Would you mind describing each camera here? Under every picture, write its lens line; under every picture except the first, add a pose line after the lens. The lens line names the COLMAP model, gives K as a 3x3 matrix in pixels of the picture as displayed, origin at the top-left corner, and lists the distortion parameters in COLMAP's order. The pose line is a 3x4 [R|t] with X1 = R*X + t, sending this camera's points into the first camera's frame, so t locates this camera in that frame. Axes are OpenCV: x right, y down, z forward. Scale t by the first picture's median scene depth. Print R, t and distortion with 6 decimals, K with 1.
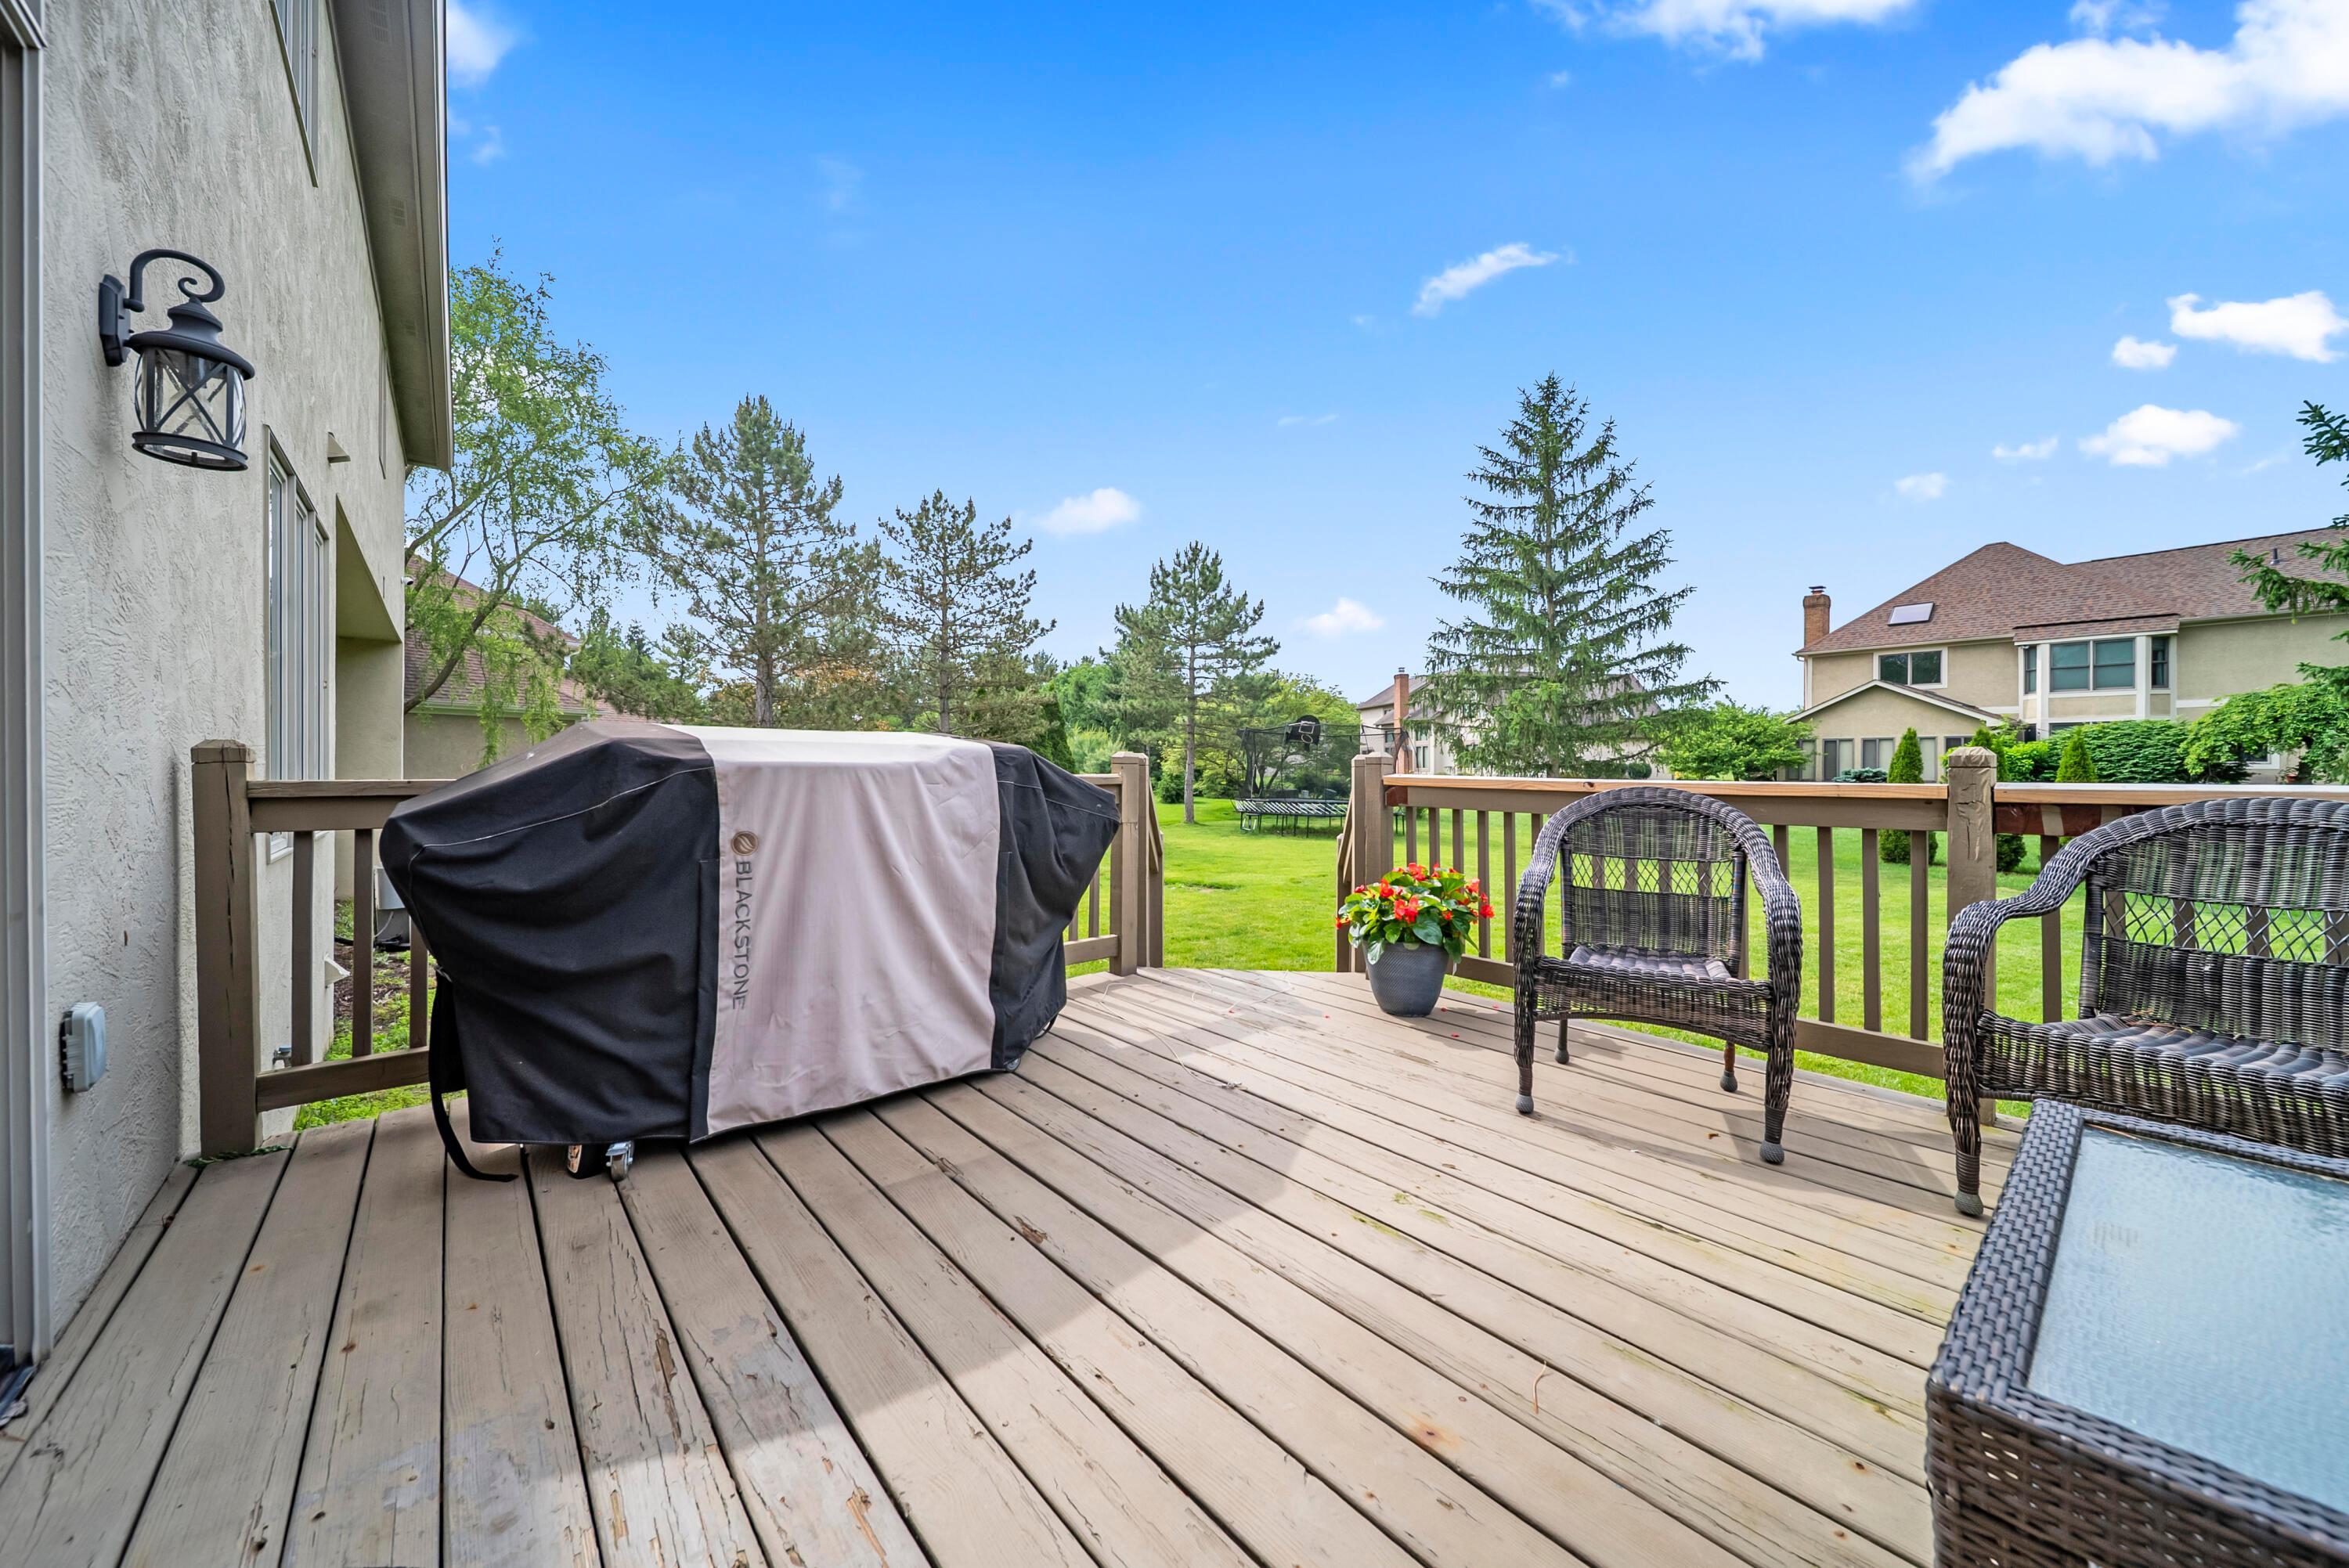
lens RADIAL K [[841.8, 0, 1177.6], [0, 841.8, 765.8], [0, 0, 1]] dist [-0.002465, -0.000219]
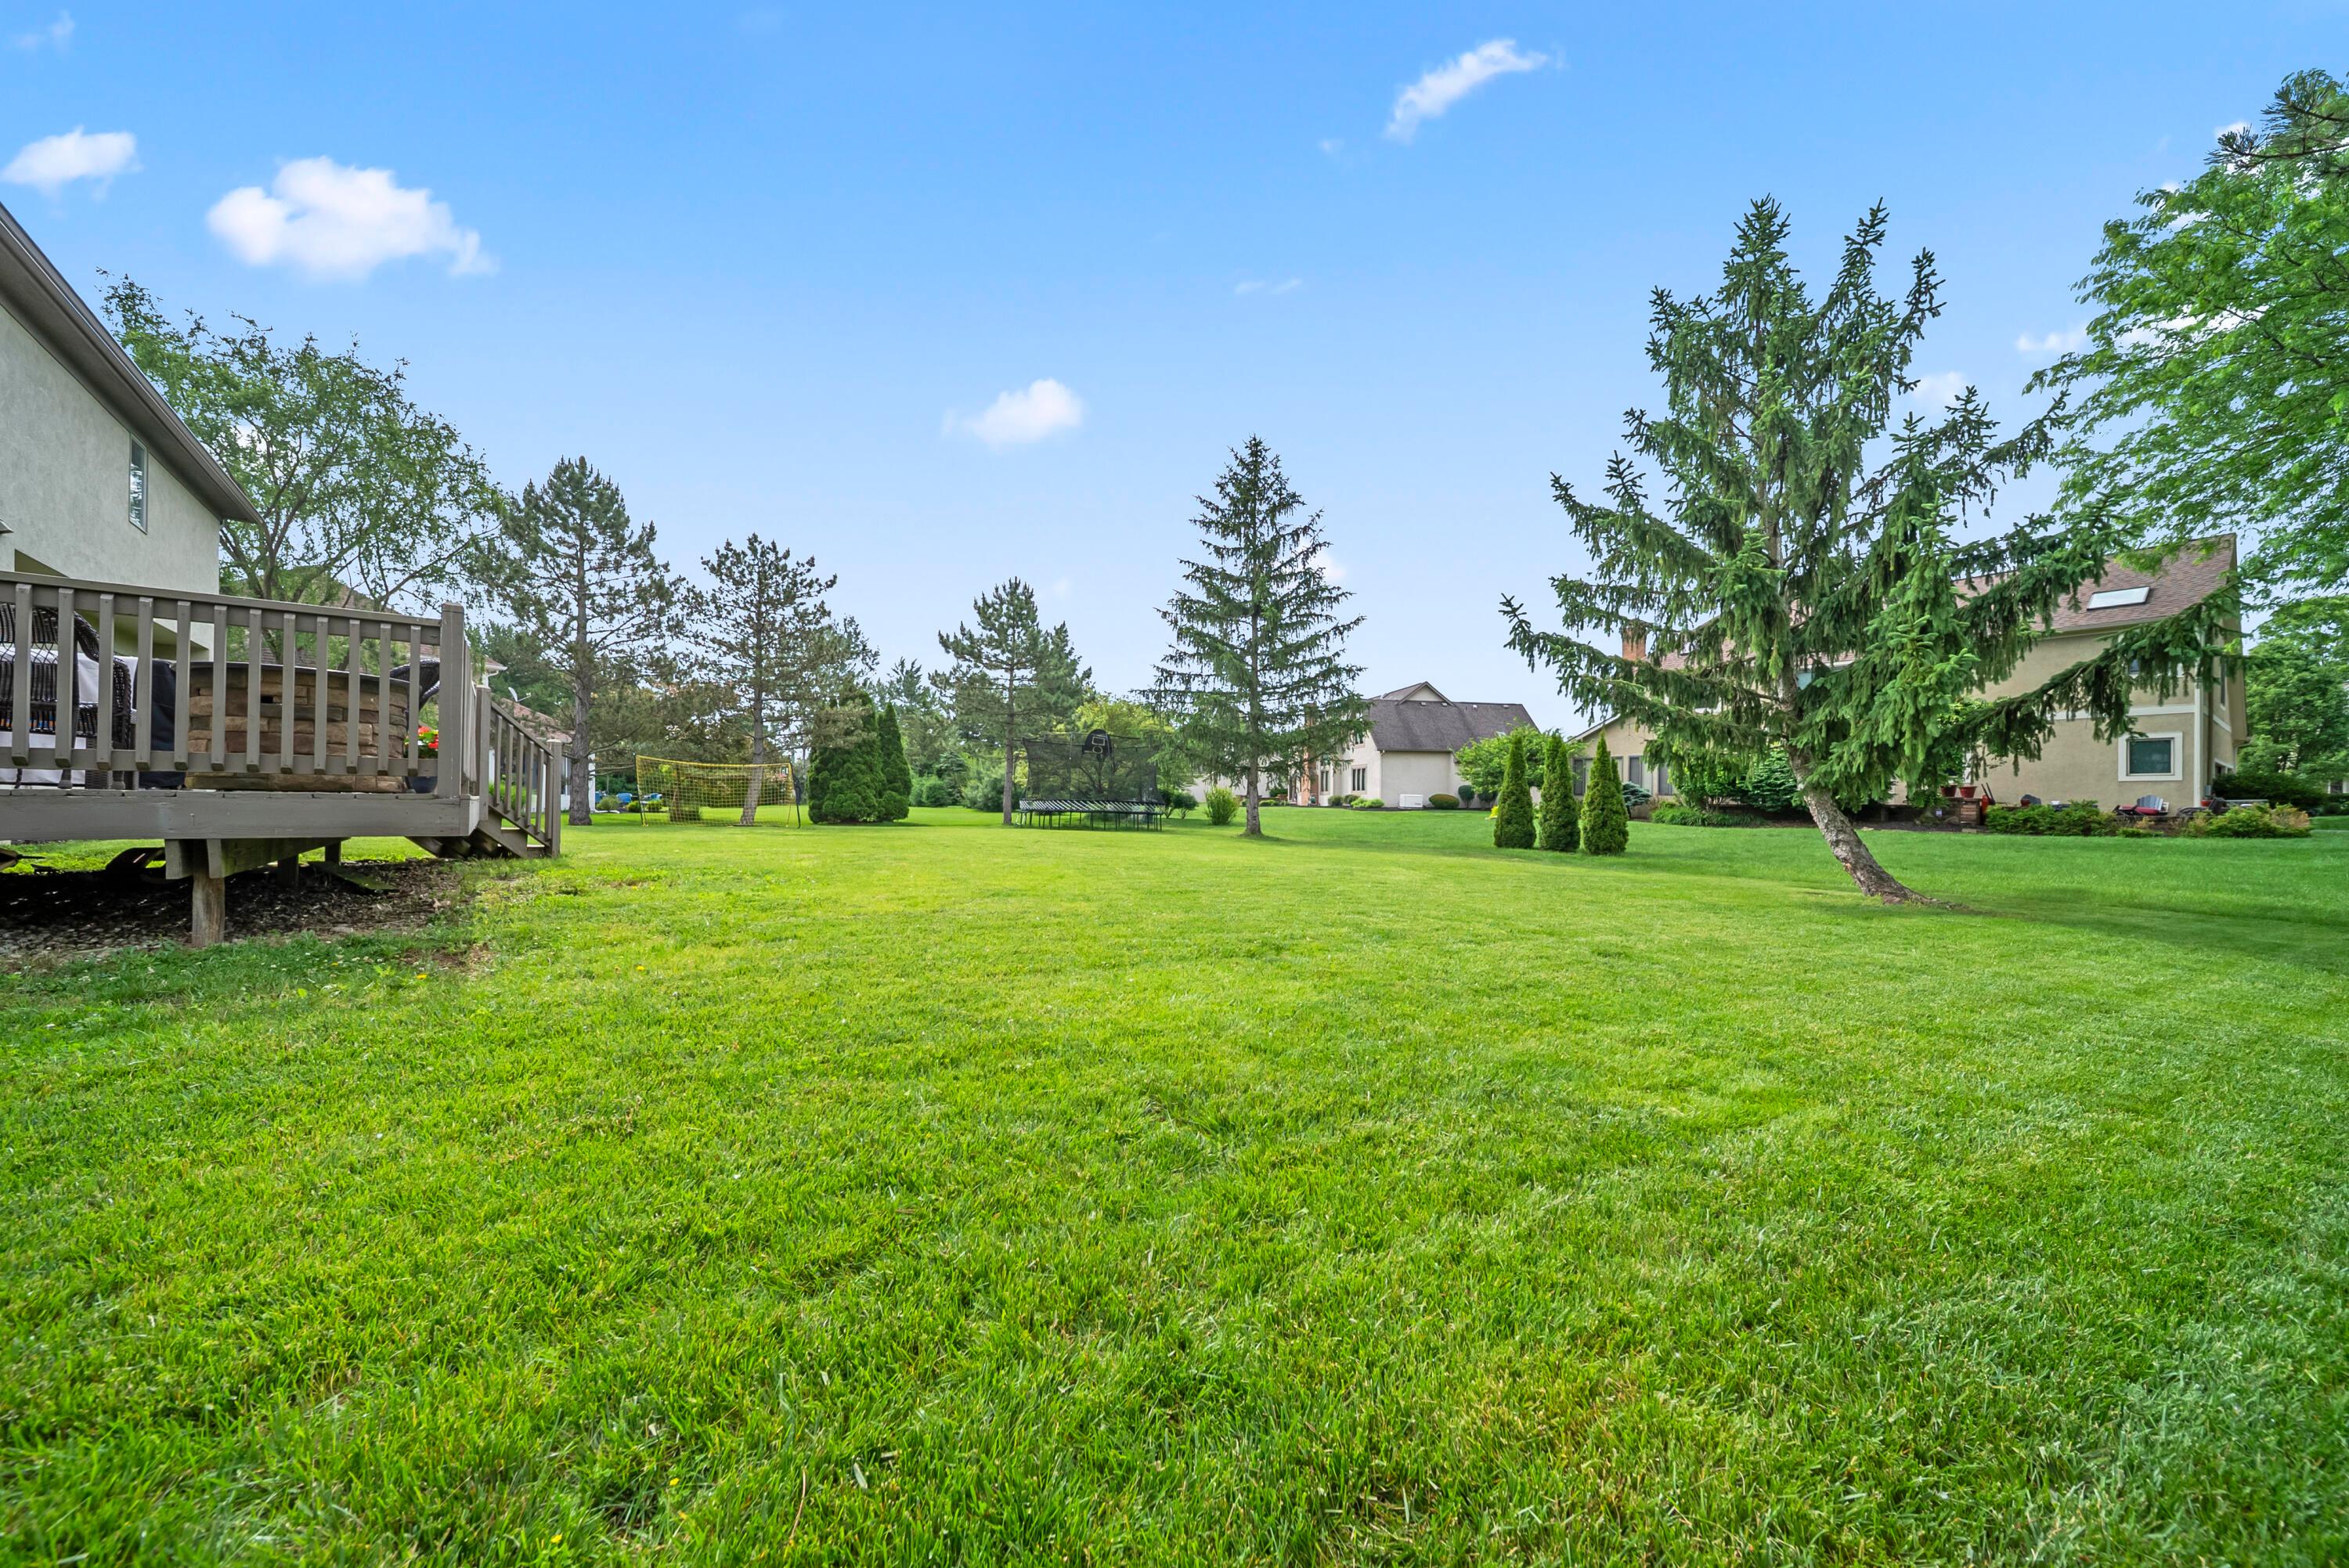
lens RADIAL K [[826.6, 0, 1169.1], [0, 826.6, 792.5], [0, 0, 1]] dist [-0.001205, -0.000213]
pose [[0.999625, 0.008238, -0.026106, 2.380782], [-0.008456, 0.999930, -0.008252, 0.289160], [0.026036, 0.008470, 0.999625, -1.003398]]
